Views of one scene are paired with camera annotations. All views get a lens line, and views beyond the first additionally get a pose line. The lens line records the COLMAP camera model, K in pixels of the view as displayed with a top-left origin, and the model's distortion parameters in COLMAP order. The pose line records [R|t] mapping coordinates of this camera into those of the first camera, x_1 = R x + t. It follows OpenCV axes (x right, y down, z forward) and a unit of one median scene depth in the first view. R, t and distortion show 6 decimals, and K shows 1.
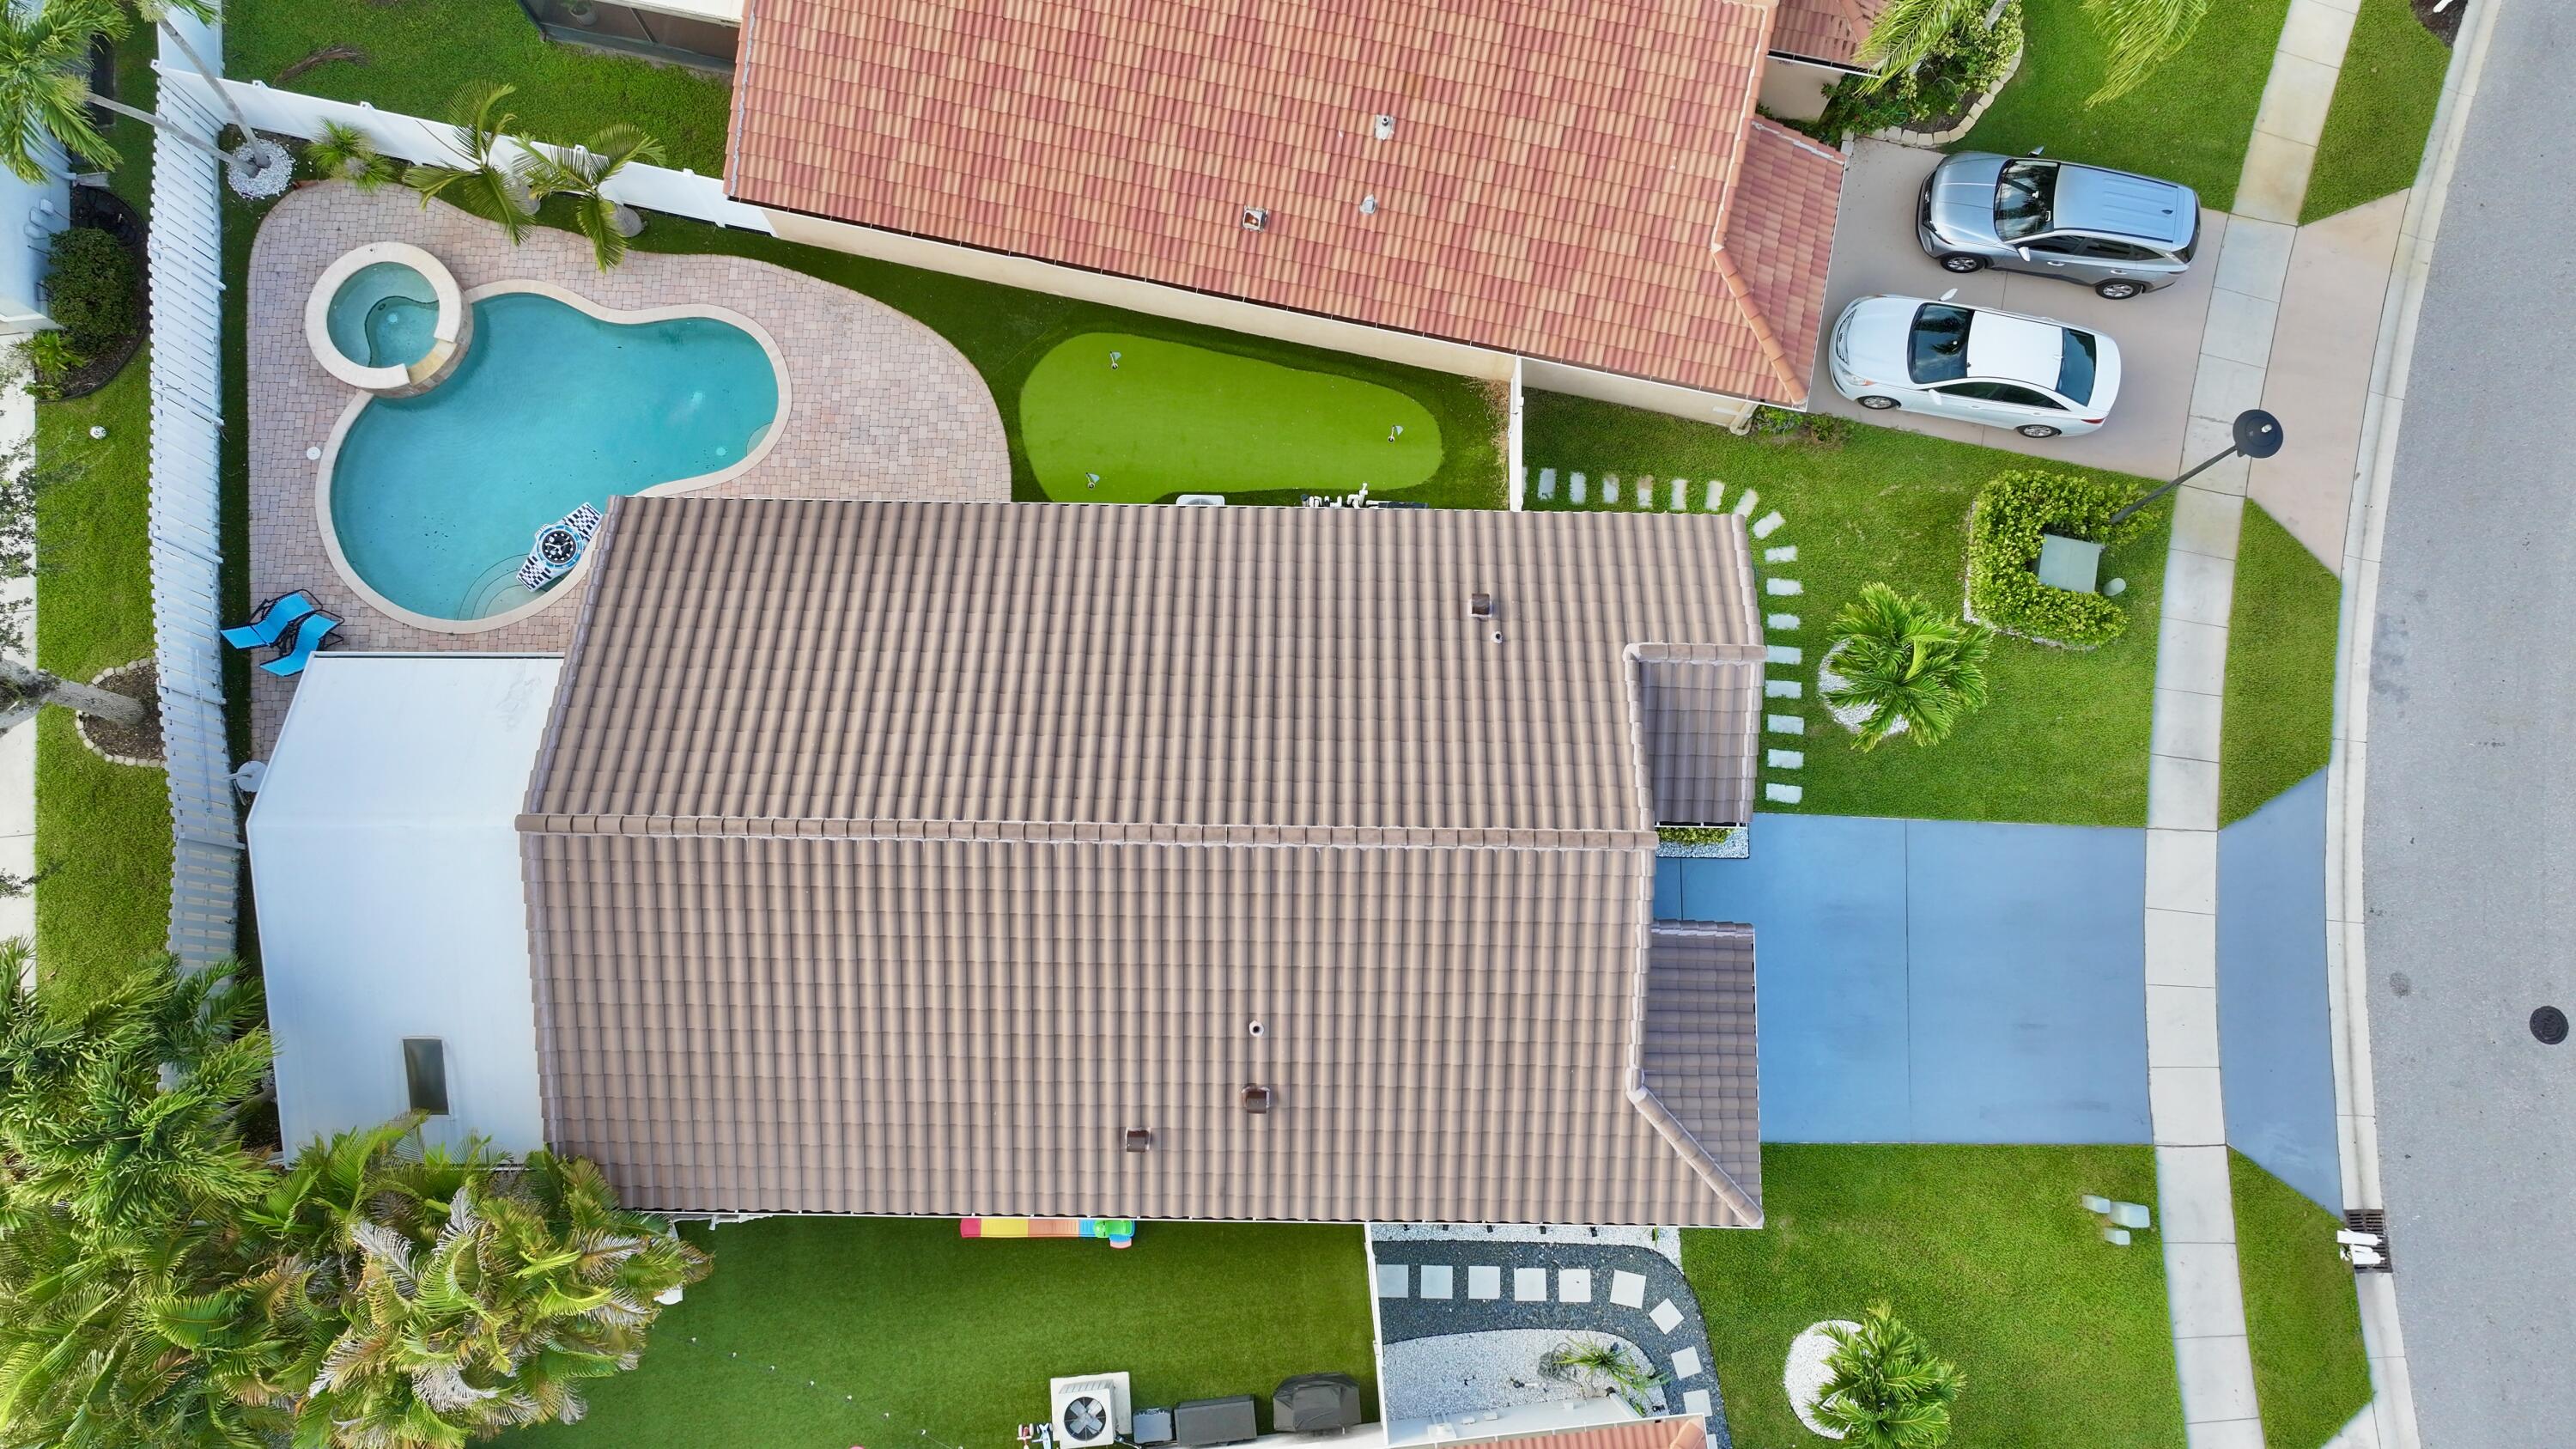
lens RADIAL K [[1821.8, 0, 1287.3], [0, 1821.8, 731.6], [0, 0, 1]] dist [-0.001006, 0.003951]
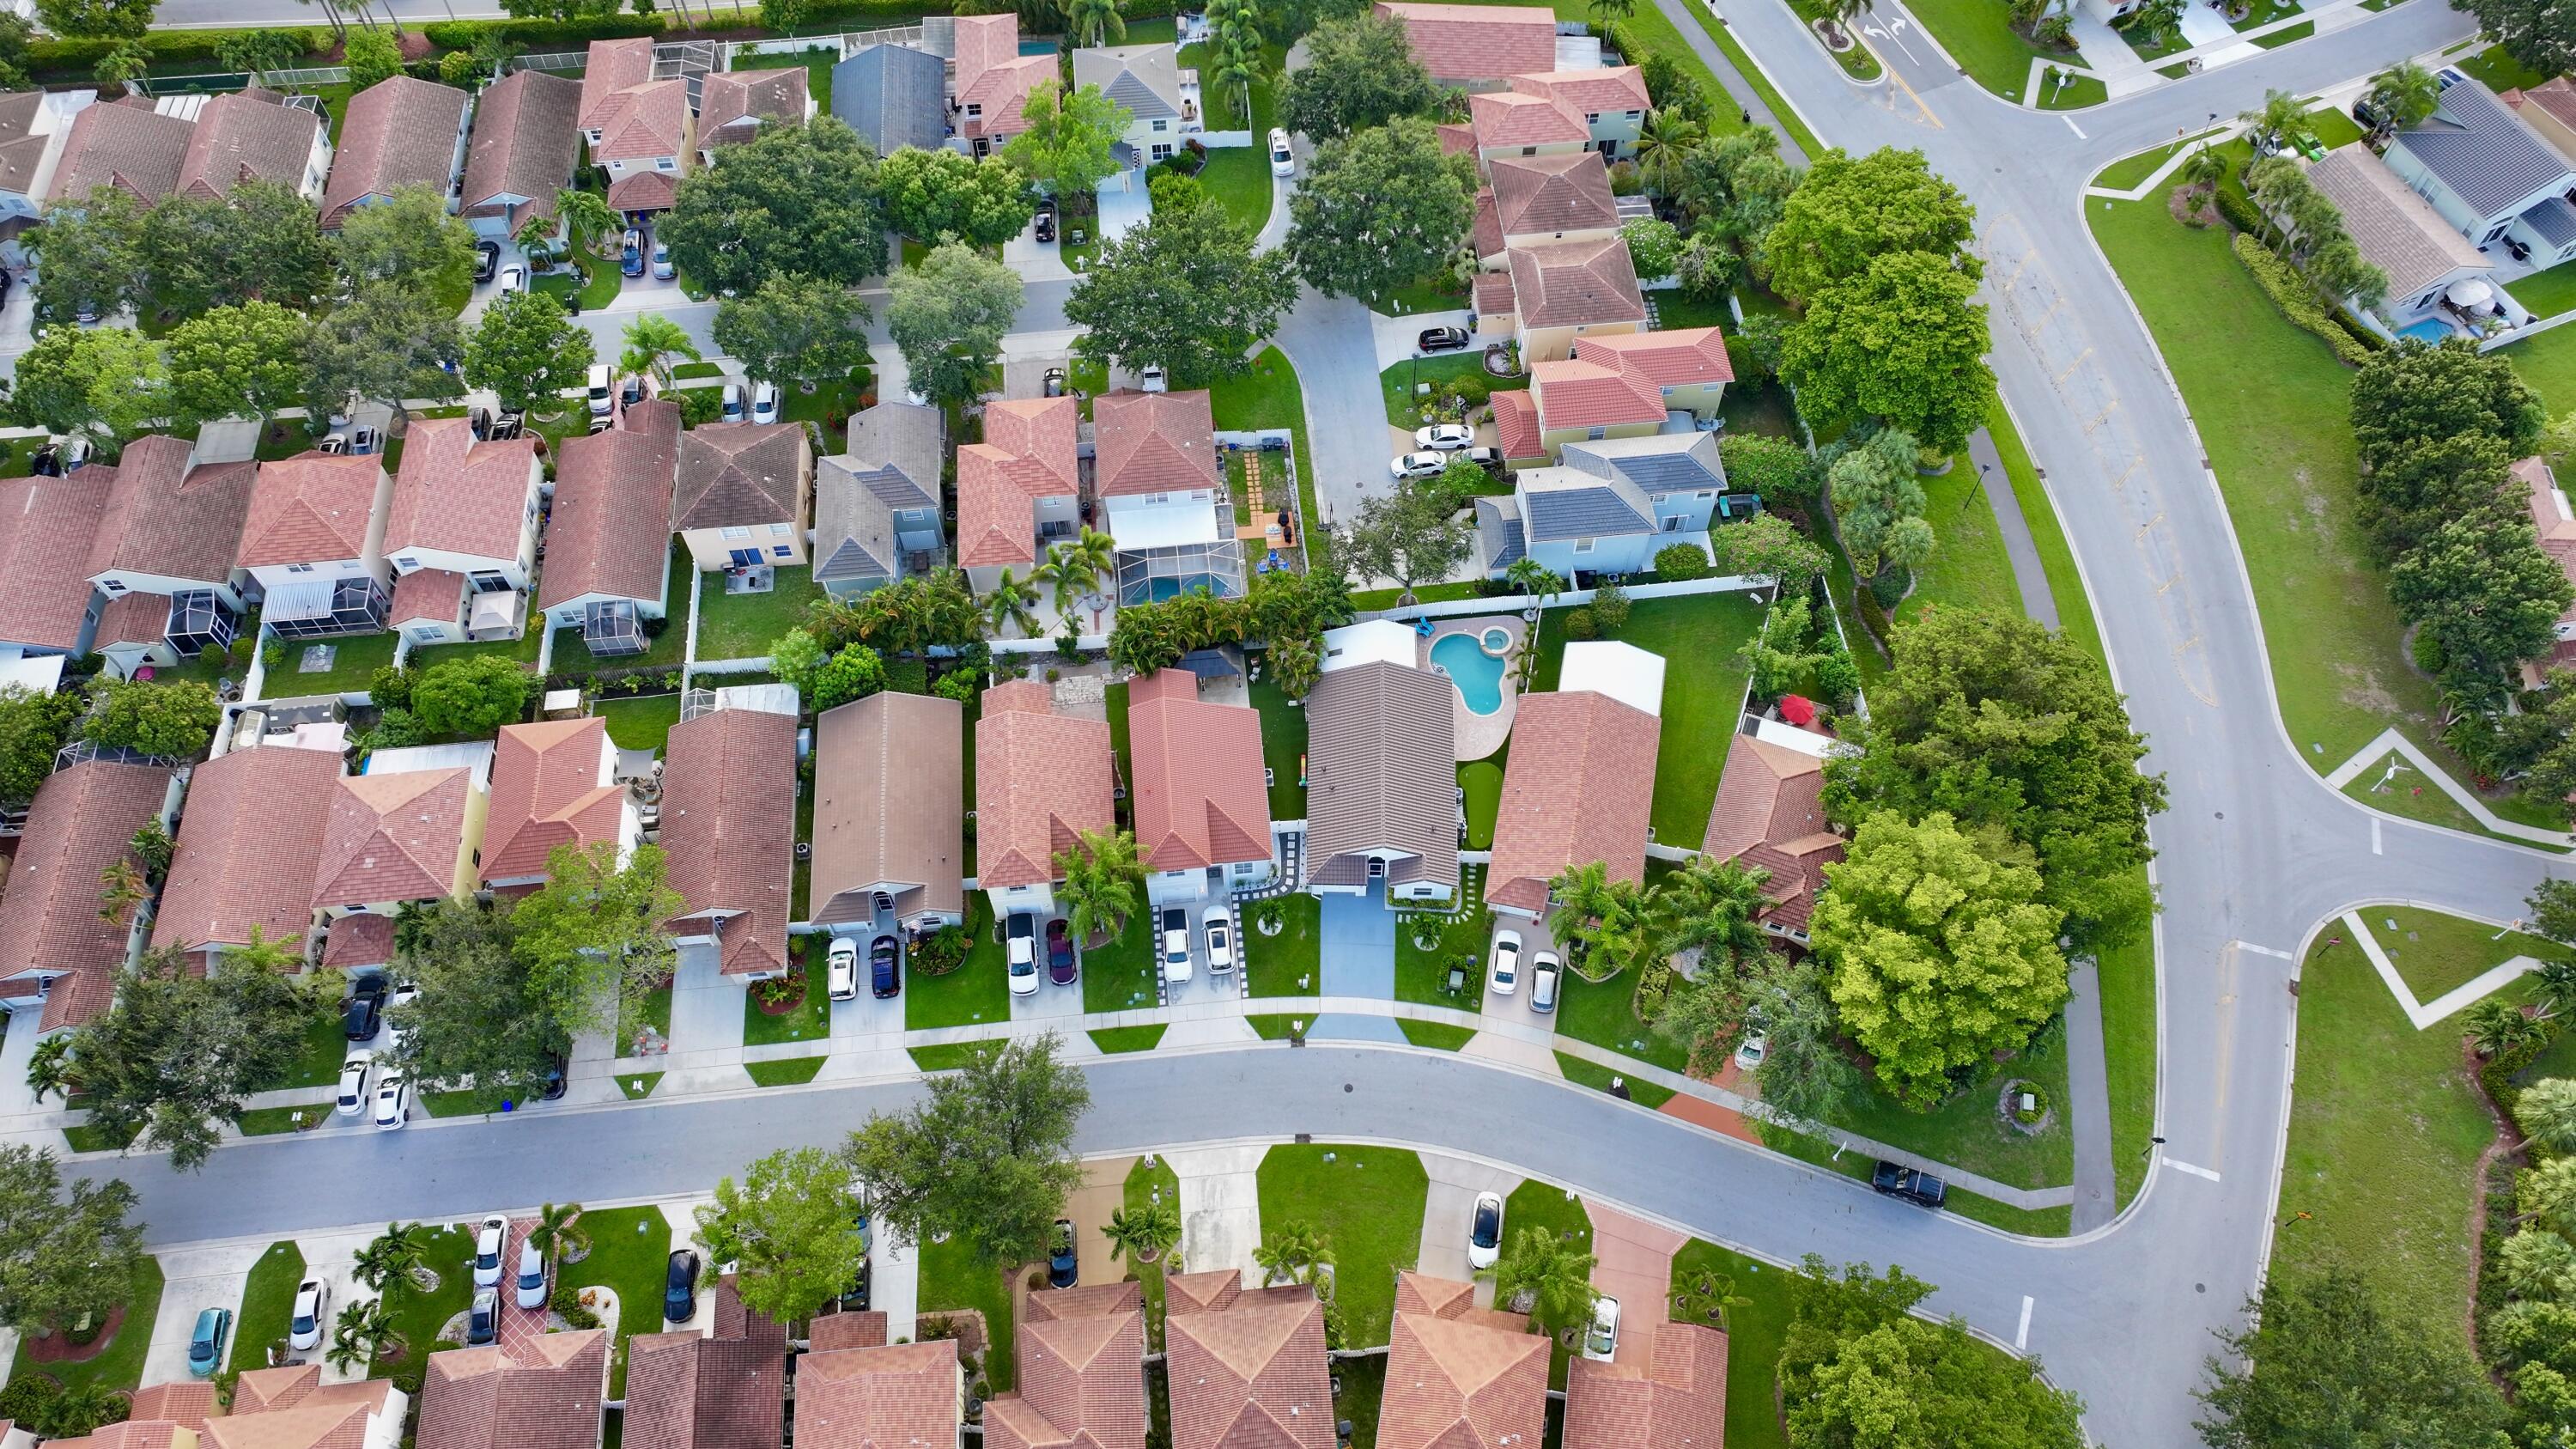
lens RADIAL K [[1821.8, 0, 1292.6], [0, 1821.8, 714.7], [0, 0, 1]] dist [-0.001006, 0.003951]
pose [[-0.005666, 0.848154, -0.529720, 2.161603], [-0.984643, 0.087699, 0.150951, -0.410348], [0.174486, 0.522440, 0.834632, -2.906214]]
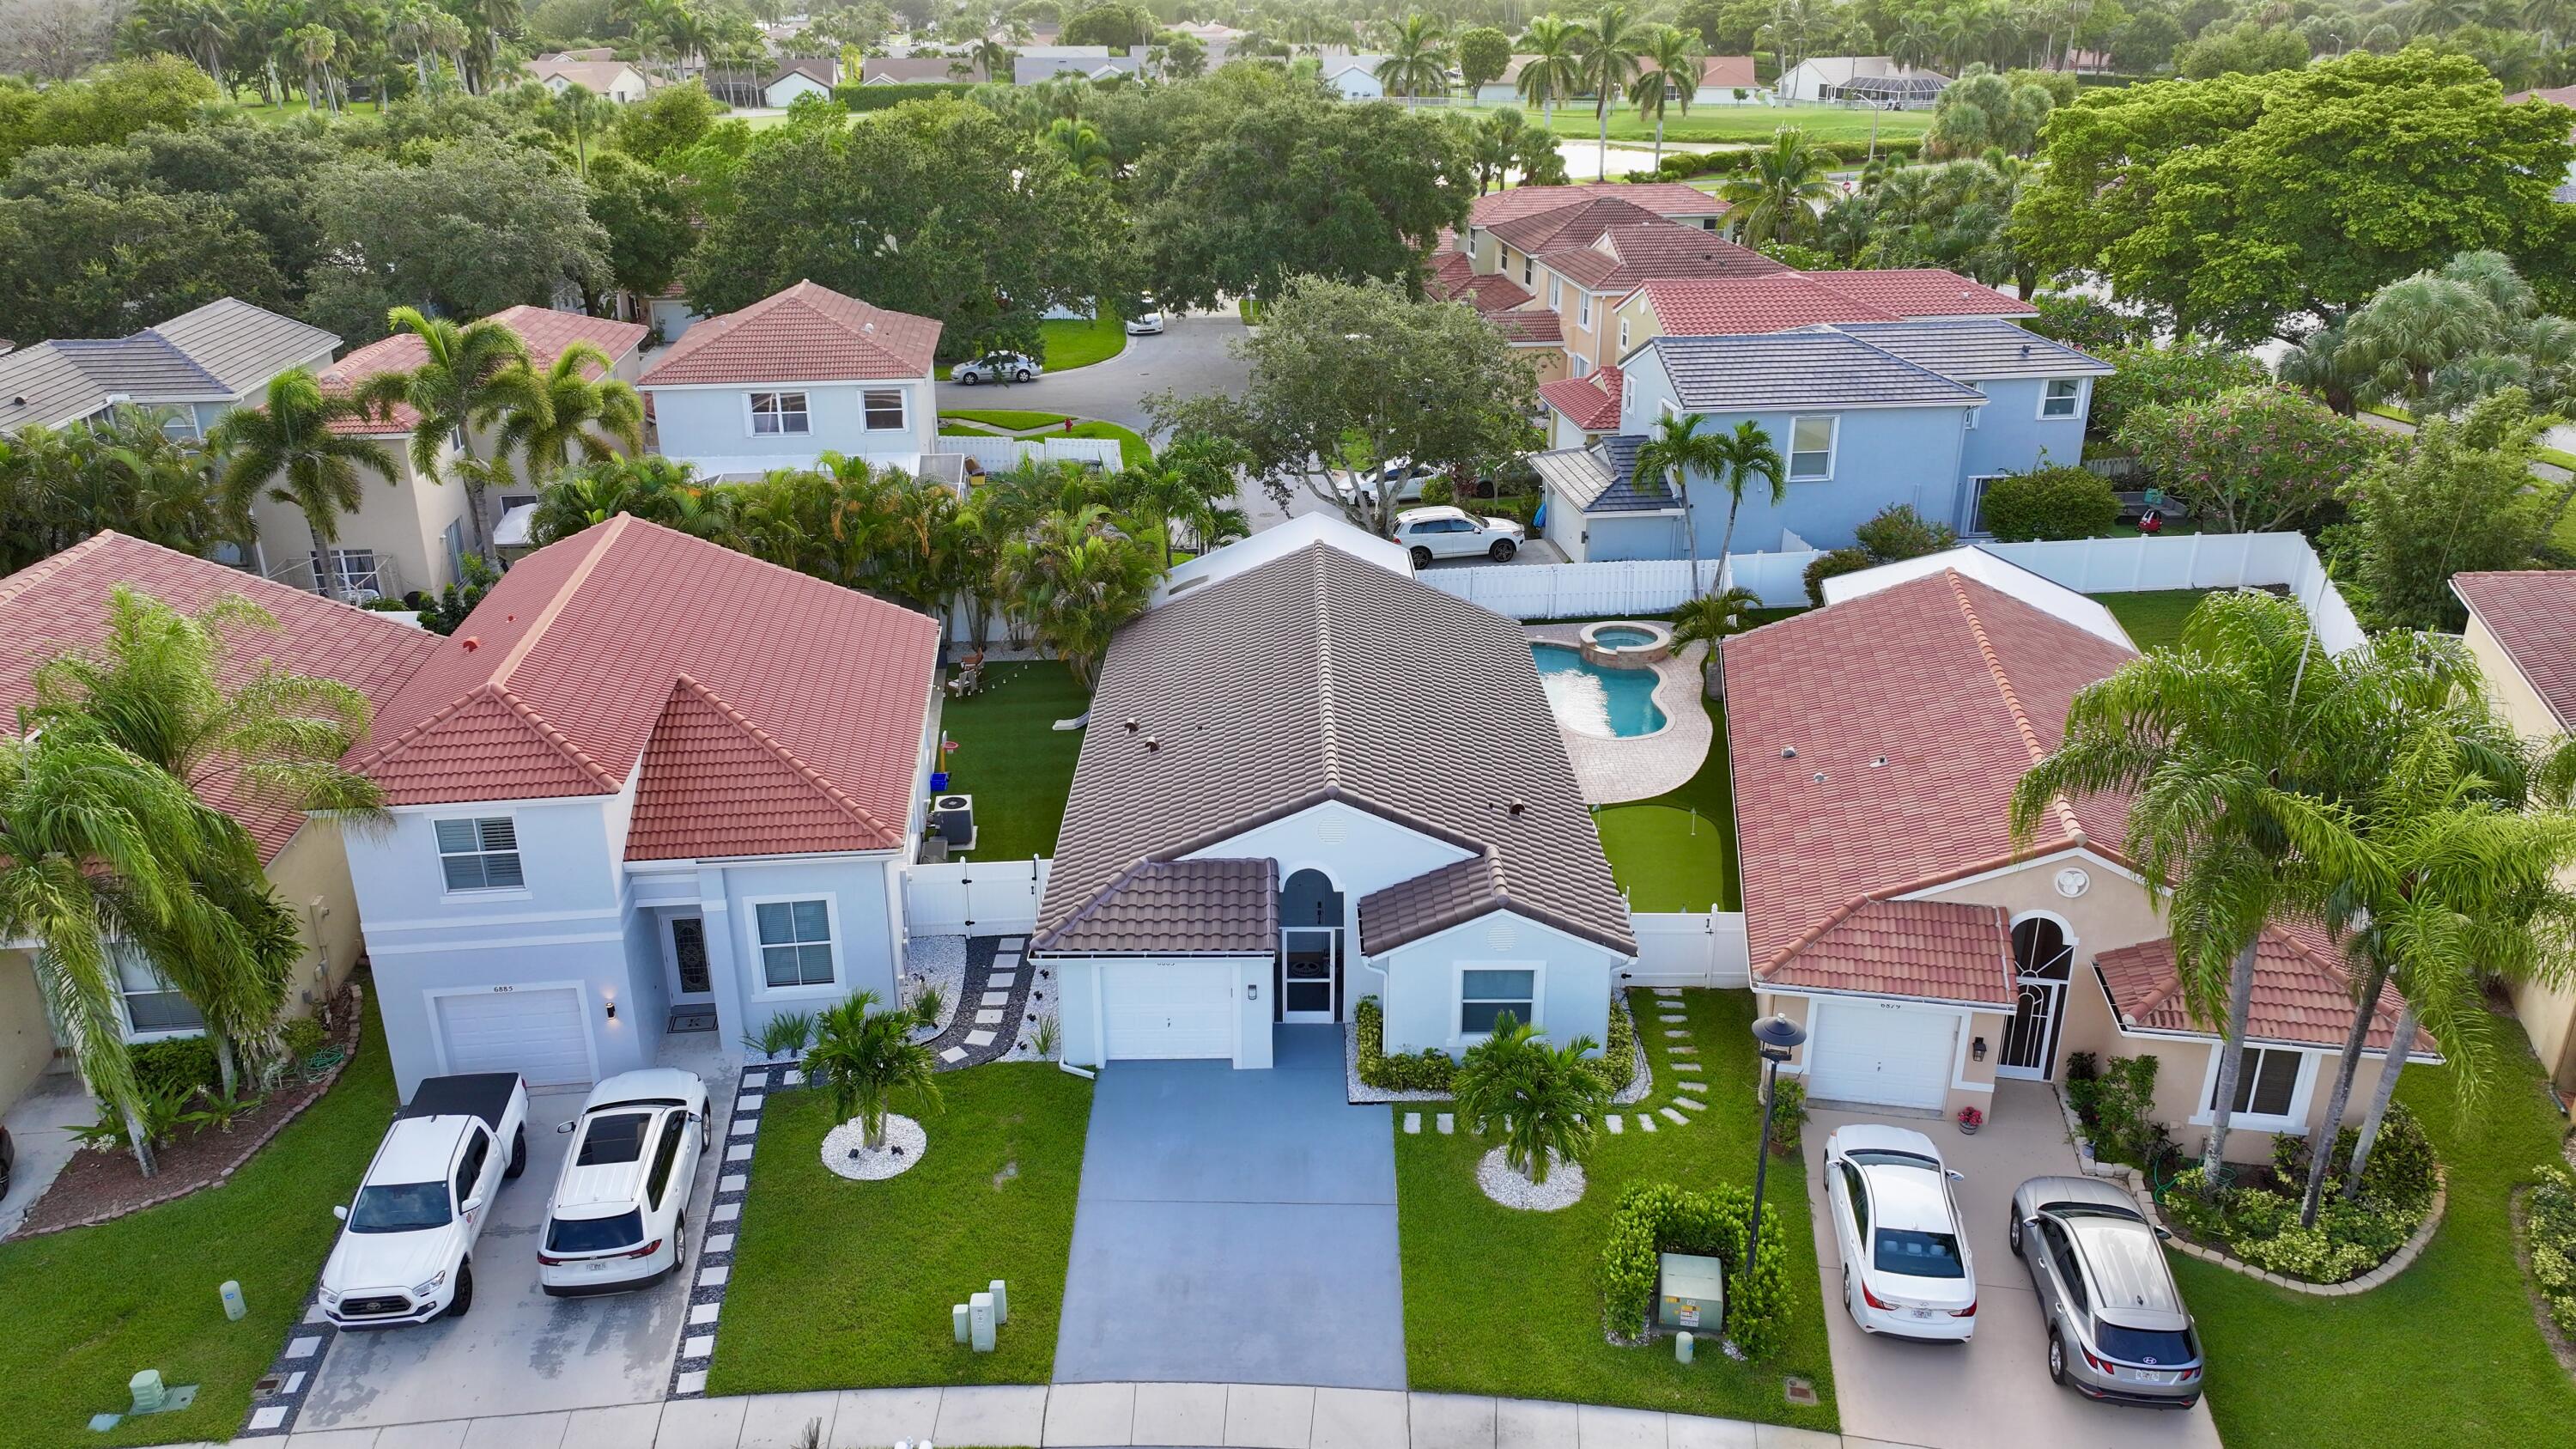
lens RADIAL K [[1821.8, 0, 1284.9], [0, 1821.8, 735.6], [0, 0, 1]] dist [-0.001006, 0.003951]
pose [[0.012784, 0.384171, -0.923174, 1.166222], [-0.984862, 0.164452, 0.054797, 0.011977], [0.172869, 0.908498, 0.380457, 0.386626]]
